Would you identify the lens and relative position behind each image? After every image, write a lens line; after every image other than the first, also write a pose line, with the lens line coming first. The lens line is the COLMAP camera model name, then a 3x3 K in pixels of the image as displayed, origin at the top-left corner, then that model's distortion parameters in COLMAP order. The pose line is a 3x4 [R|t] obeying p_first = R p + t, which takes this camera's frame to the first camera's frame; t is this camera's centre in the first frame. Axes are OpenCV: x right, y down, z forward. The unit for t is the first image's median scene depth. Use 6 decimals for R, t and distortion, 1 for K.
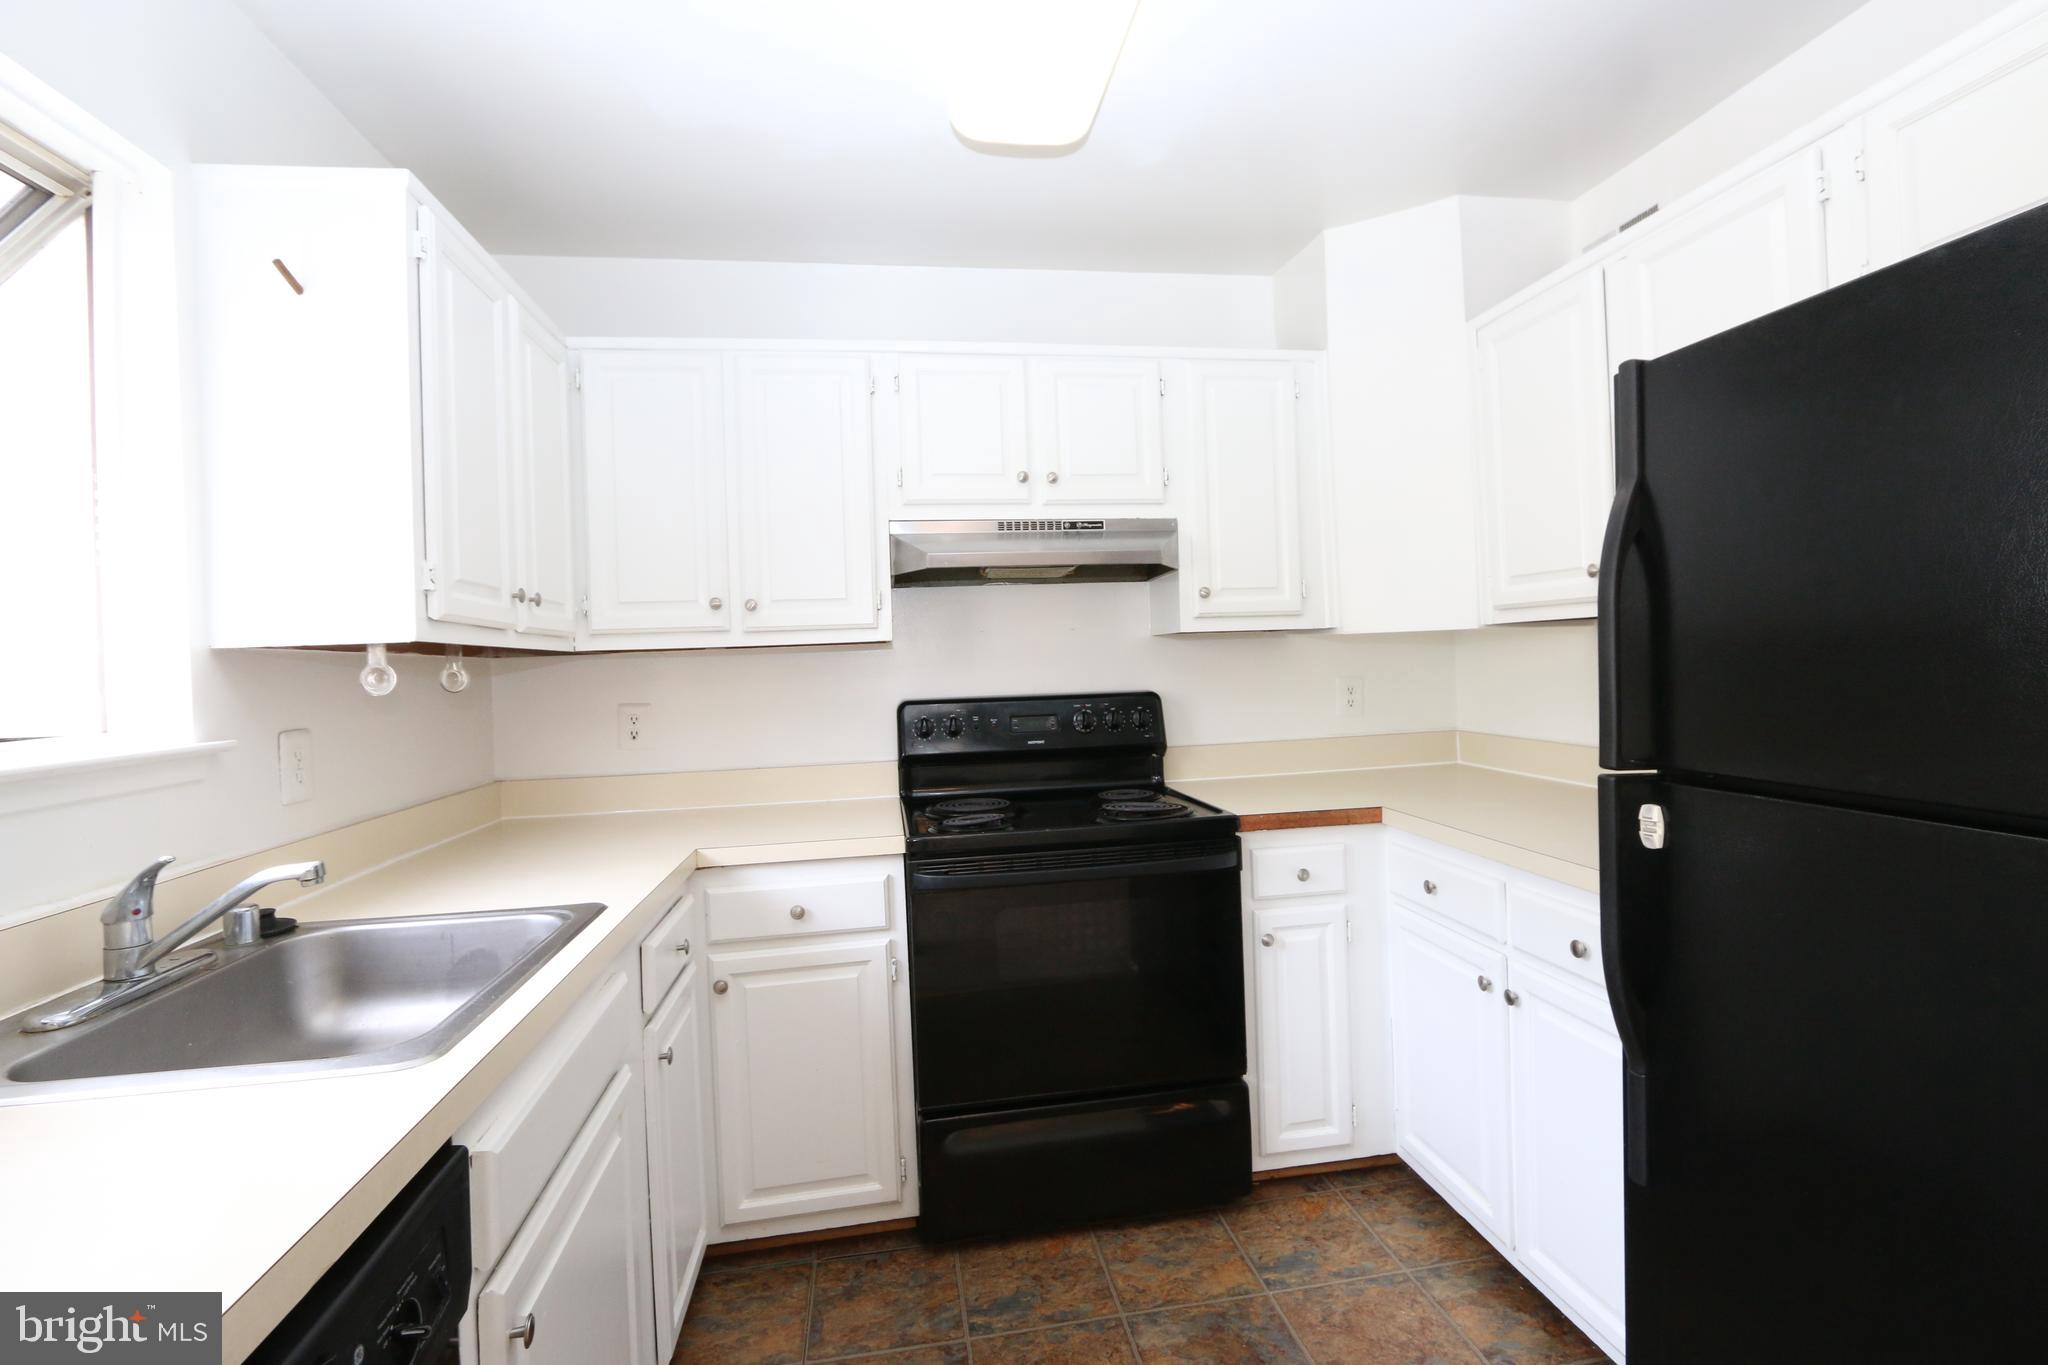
lens RADIAL K [[938.6, 0, 1037.9], [0, 938.6, 659.5], [0, 0, 1]] dist [-0.019471, 0.004185]
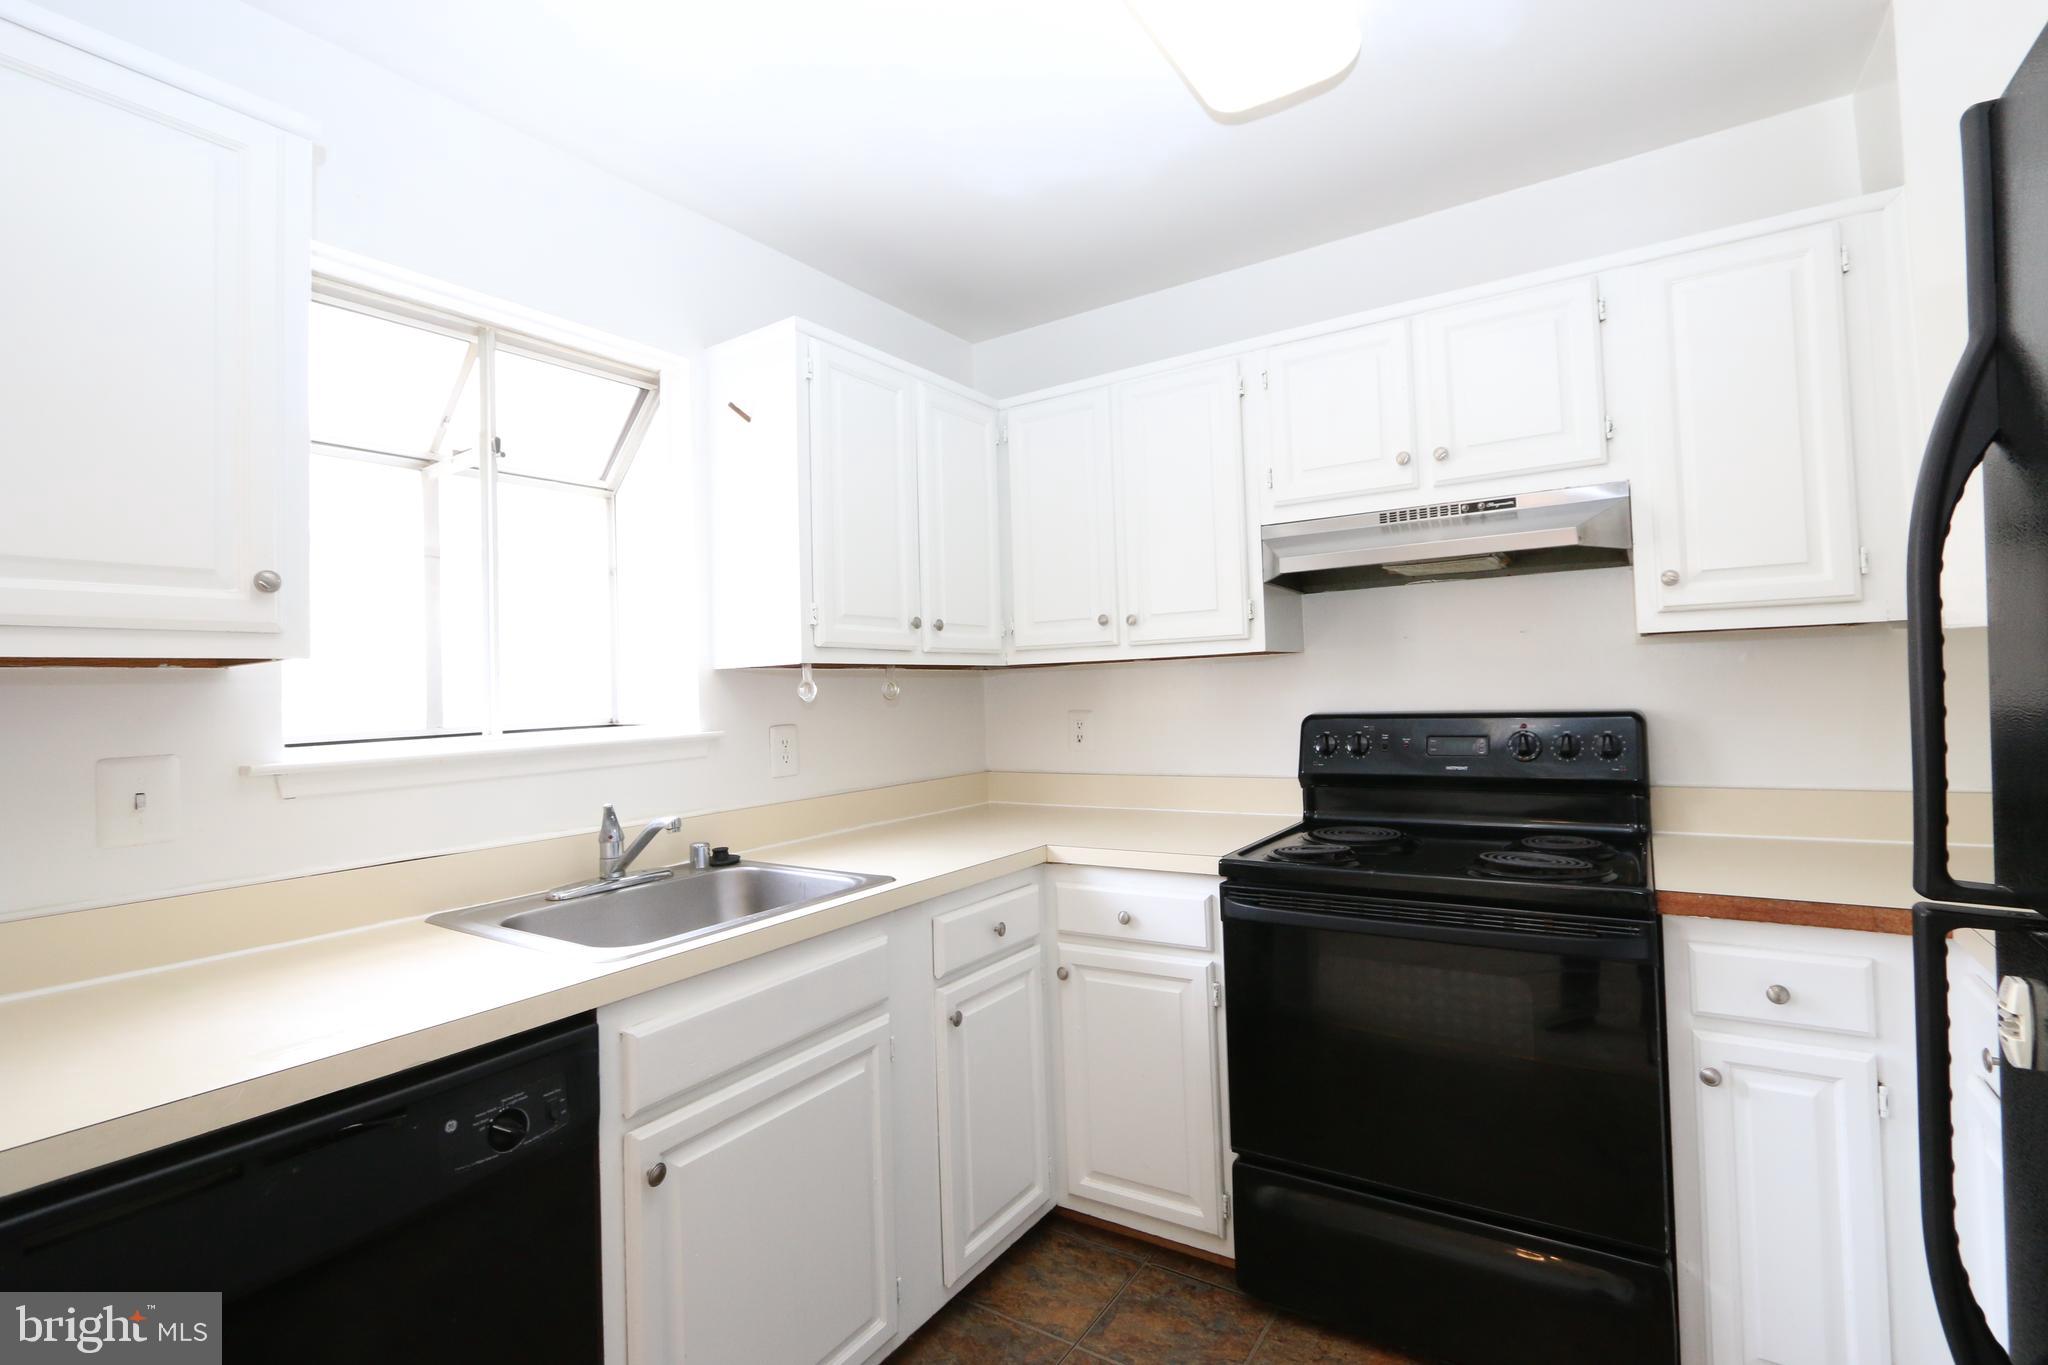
lens RADIAL K [[938.6, 0, 1034.8], [0, 938.6, 658.1], [0, 0, 1]] dist [-0.019471, 0.004185]
pose [[0.737755, -0.010234, -0.674991, 0.334753], [0.009137, 0.999945, -0.005175, -0.011282], [0.675007, -0.002350, 0.737808, 0.151248]]
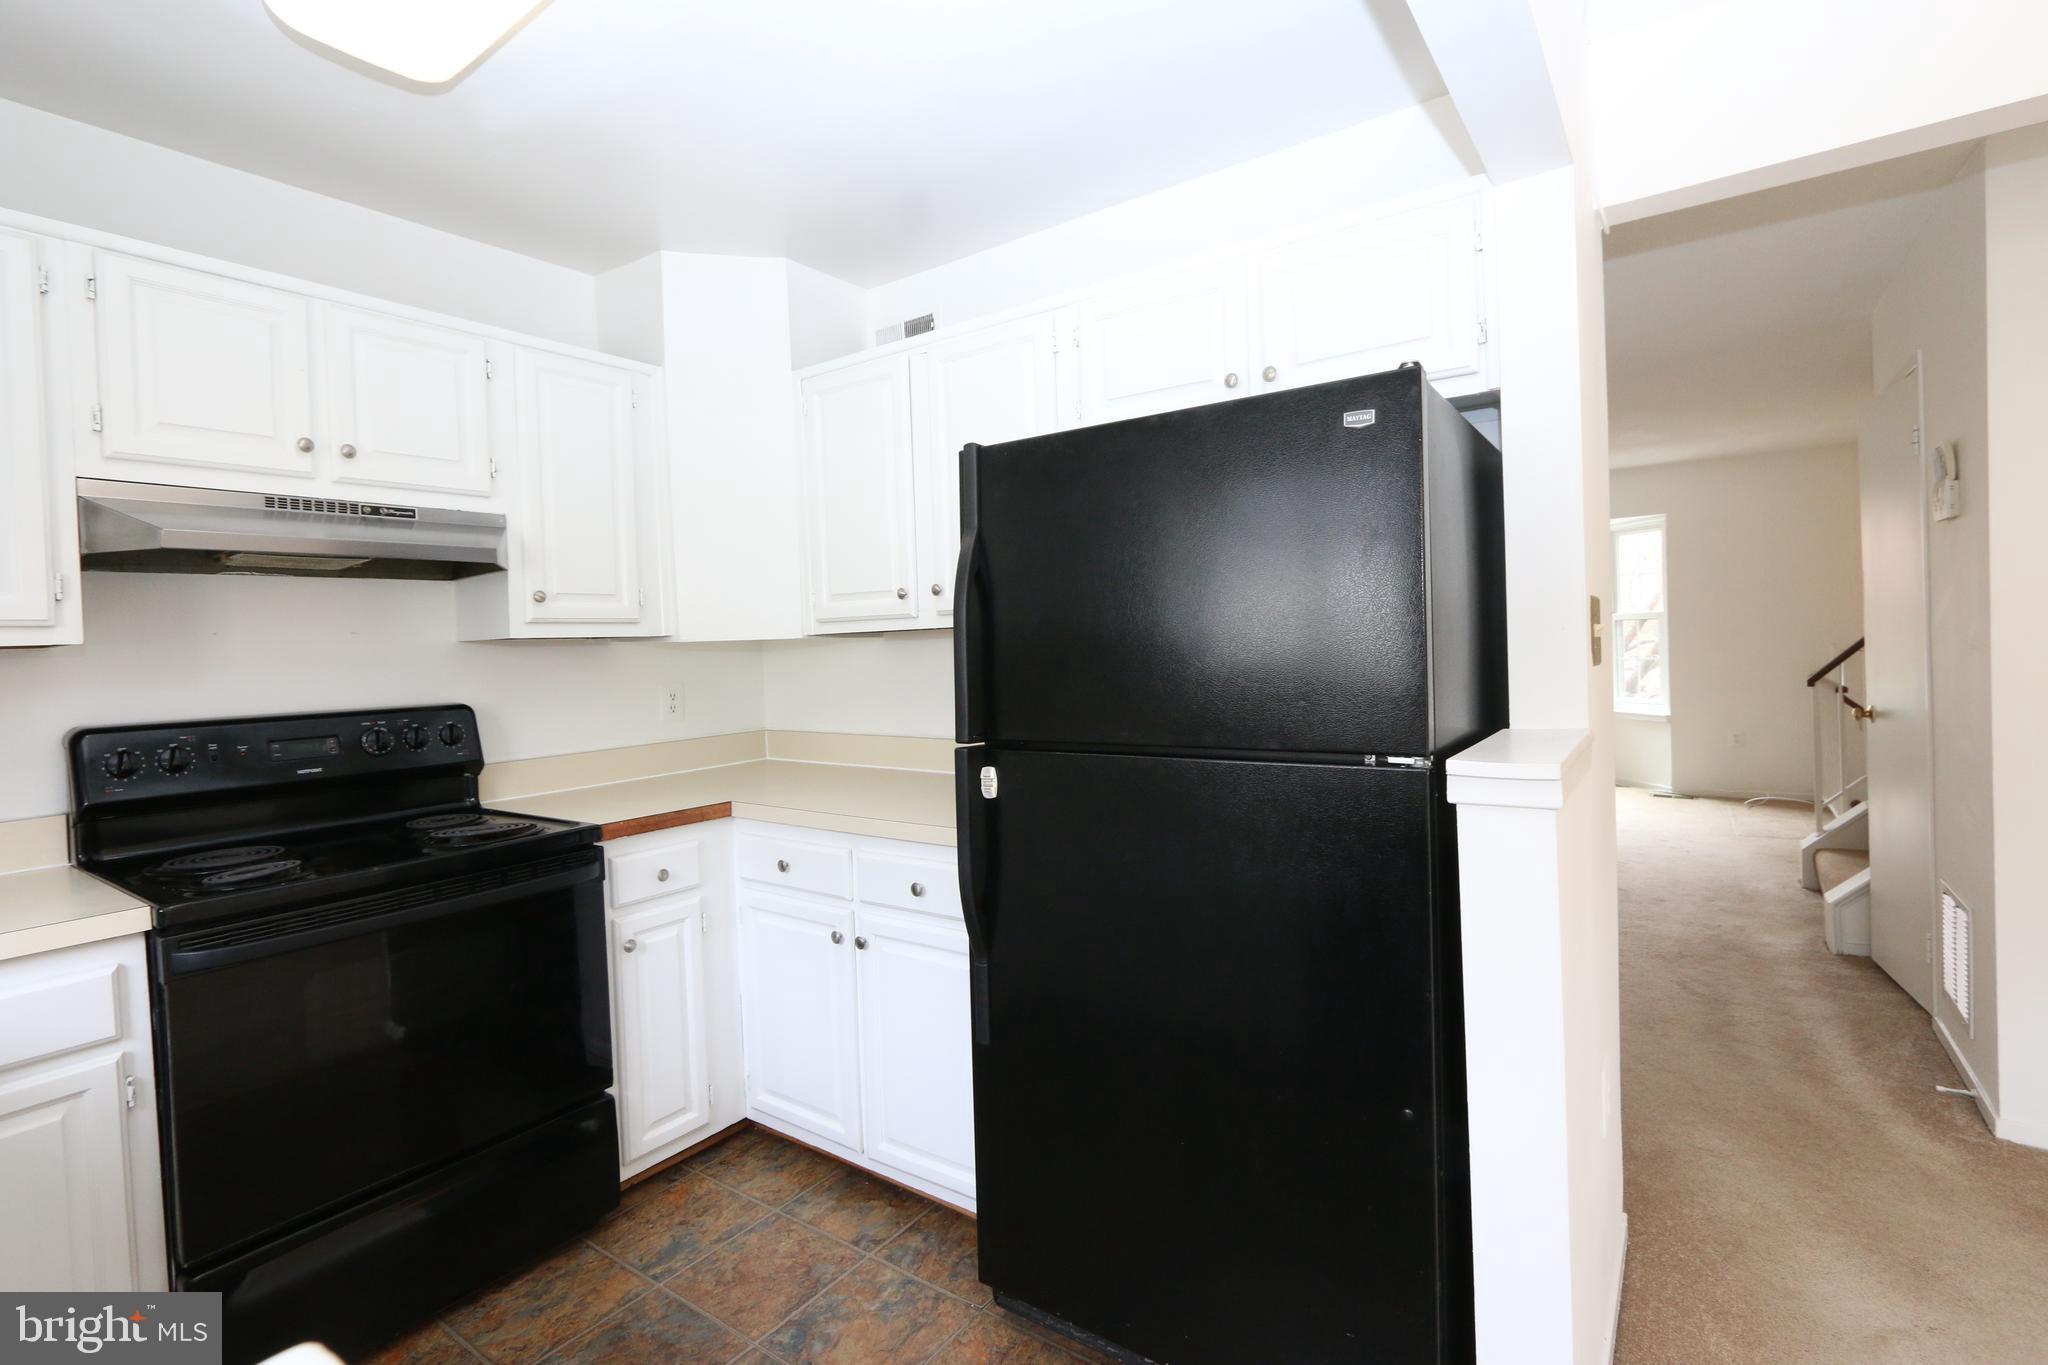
lens RADIAL K [[938.6, 0, 1041.4], [0, 938.6, 659.2], [0, 0, 1]] dist [-0.019471, 0.004185]
pose [[0.698985, -0.002303, 0.715133, -0.157320], [0.010138, 0.999926, -0.006688, 0.003545], [-0.715065, 0.011925, 0.698957, -0.018432]]
